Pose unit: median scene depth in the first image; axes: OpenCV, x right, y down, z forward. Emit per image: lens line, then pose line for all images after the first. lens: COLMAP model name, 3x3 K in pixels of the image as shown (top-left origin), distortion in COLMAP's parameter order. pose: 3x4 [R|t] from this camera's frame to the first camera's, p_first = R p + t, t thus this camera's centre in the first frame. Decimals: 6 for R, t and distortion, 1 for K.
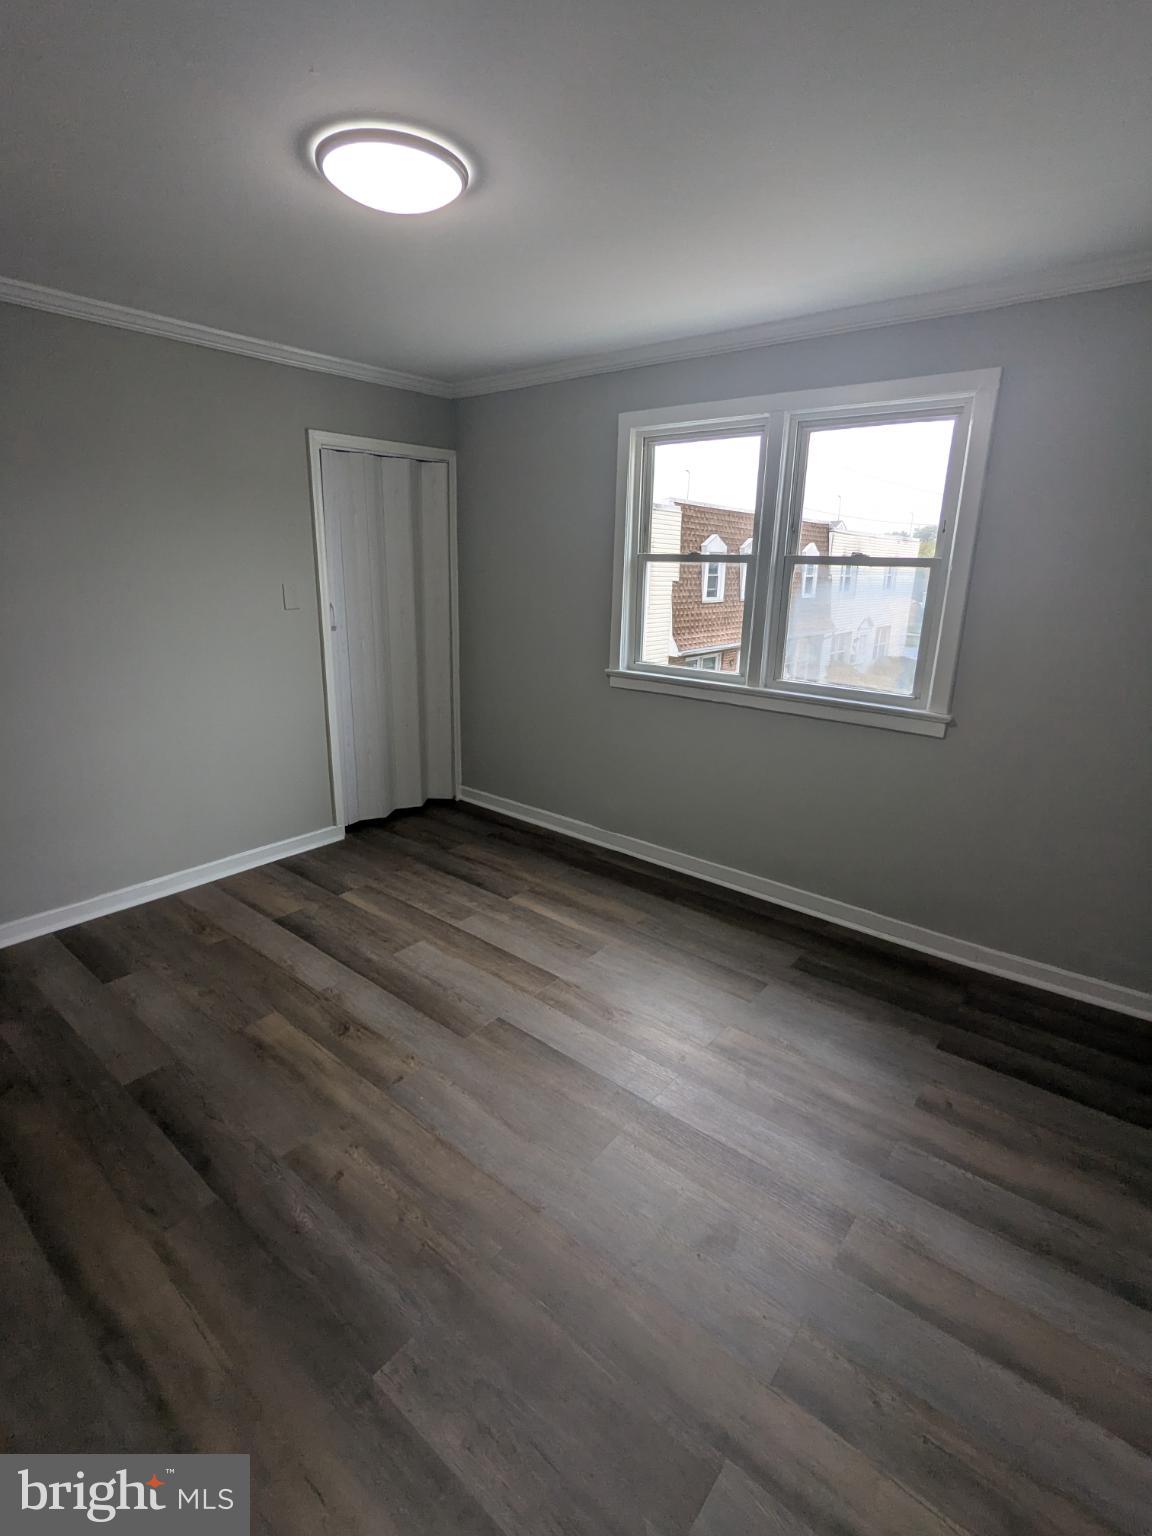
lens RADIAL K [[727.7, 0, 574.5], [0, 727.7, 763.6], [0, 0, 1]] dist [-0.001200, 0.002363]
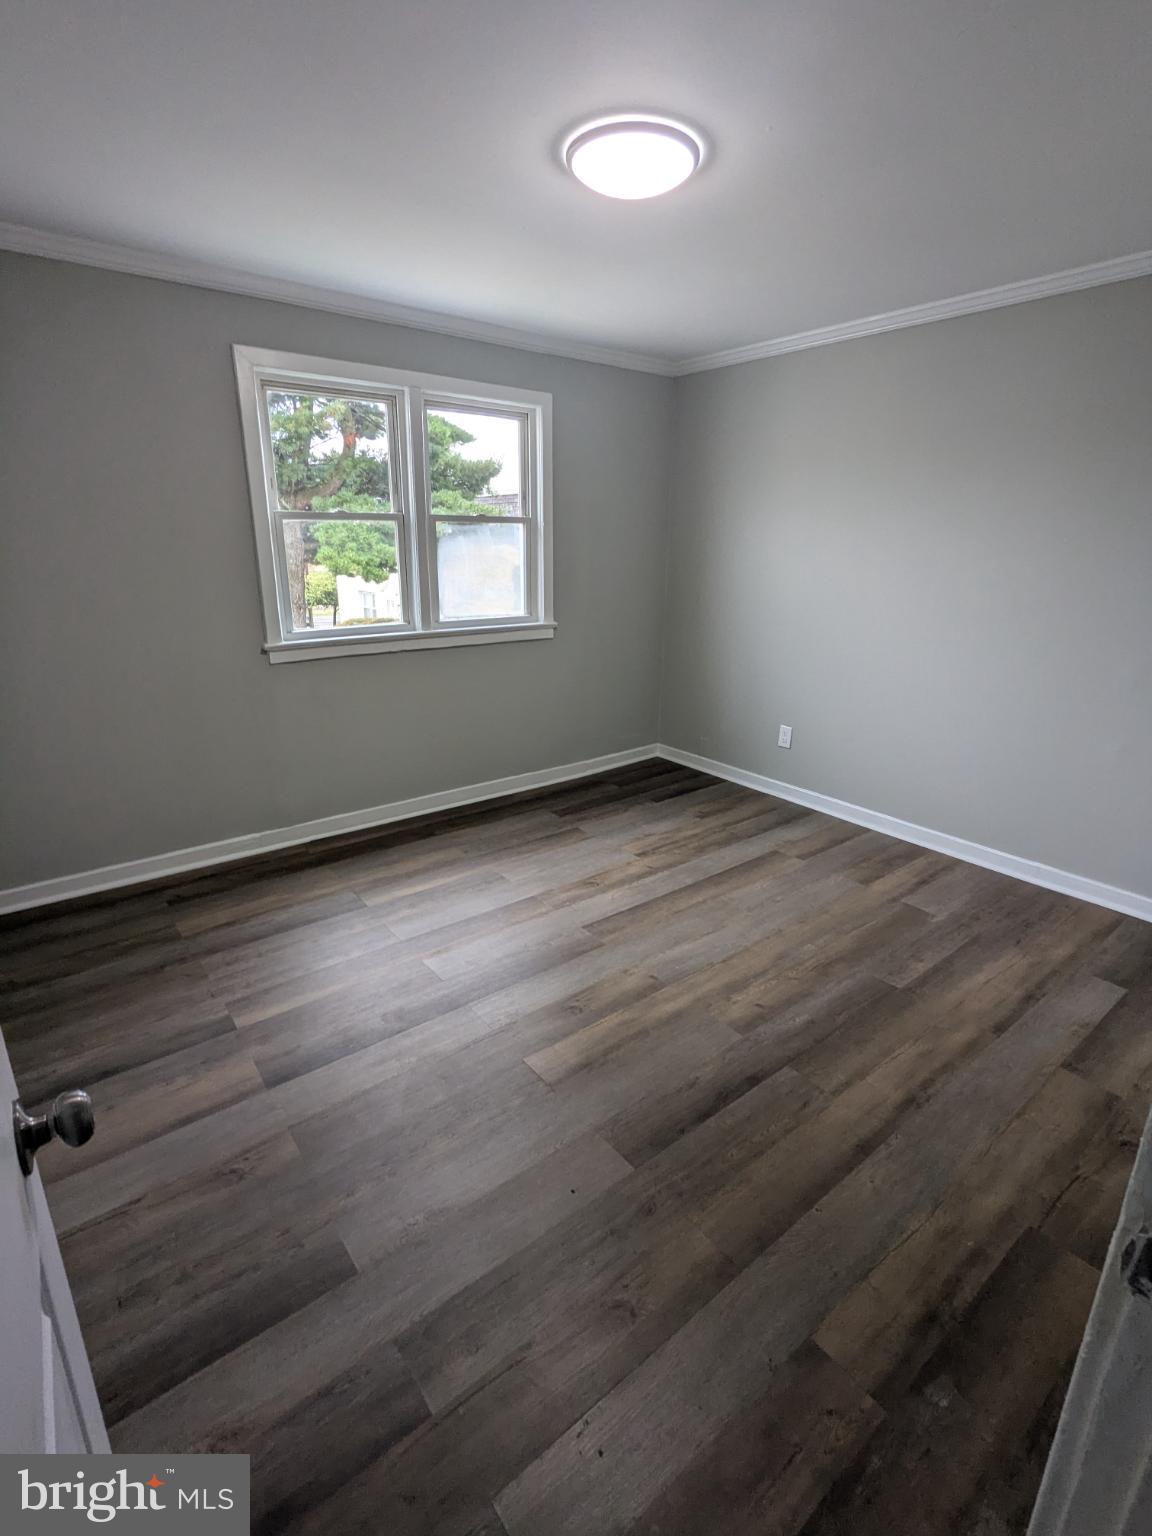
lens RADIAL K [[727.7, 0, 574.5], [0, 727.7, 763.6], [0, 0, 1]] dist [-0.001200, 0.002363]
pose [[0.213543, -0.307367, 0.927321, -1.008694], [0.263475, 0.932163, 0.248299, -0.161063], [-0.940734, 0.191303, 0.280040, 0.604877]]
